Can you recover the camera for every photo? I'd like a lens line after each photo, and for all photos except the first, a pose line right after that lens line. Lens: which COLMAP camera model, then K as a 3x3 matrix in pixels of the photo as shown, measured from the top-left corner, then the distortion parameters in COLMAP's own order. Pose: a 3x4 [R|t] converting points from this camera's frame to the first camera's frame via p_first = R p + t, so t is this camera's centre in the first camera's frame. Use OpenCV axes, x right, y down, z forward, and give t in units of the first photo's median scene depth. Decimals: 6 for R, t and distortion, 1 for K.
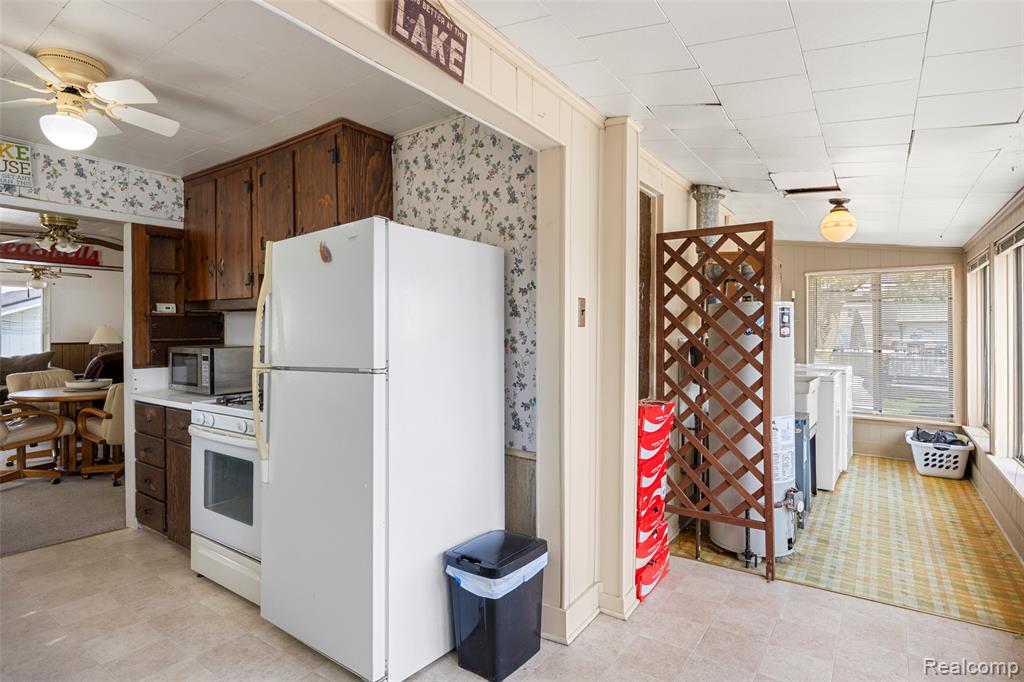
lens RADIAL K [[531.7, 0, 512.0], [0, 531.7, 341.0], [0, 0, 1]] dist [-0.004083, 0.000049]
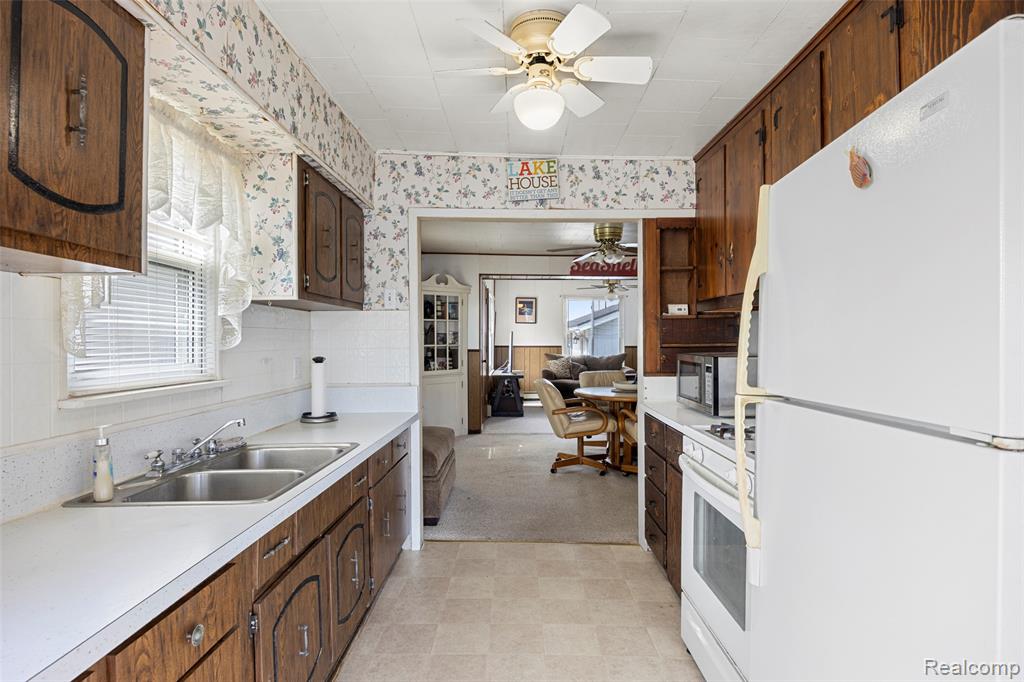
lens RADIAL K [[531.7, 0, 512.0], [0, 531.7, 341.0], [0, 0, 1]] dist [-0.004083, 0.000049]
pose [[0.568649, 0.004122, -0.822570, -0.085040], [-0.011055, 0.999935, -0.002631, -0.004636], [0.822506, 0.010589, 0.568658, 0.292451]]
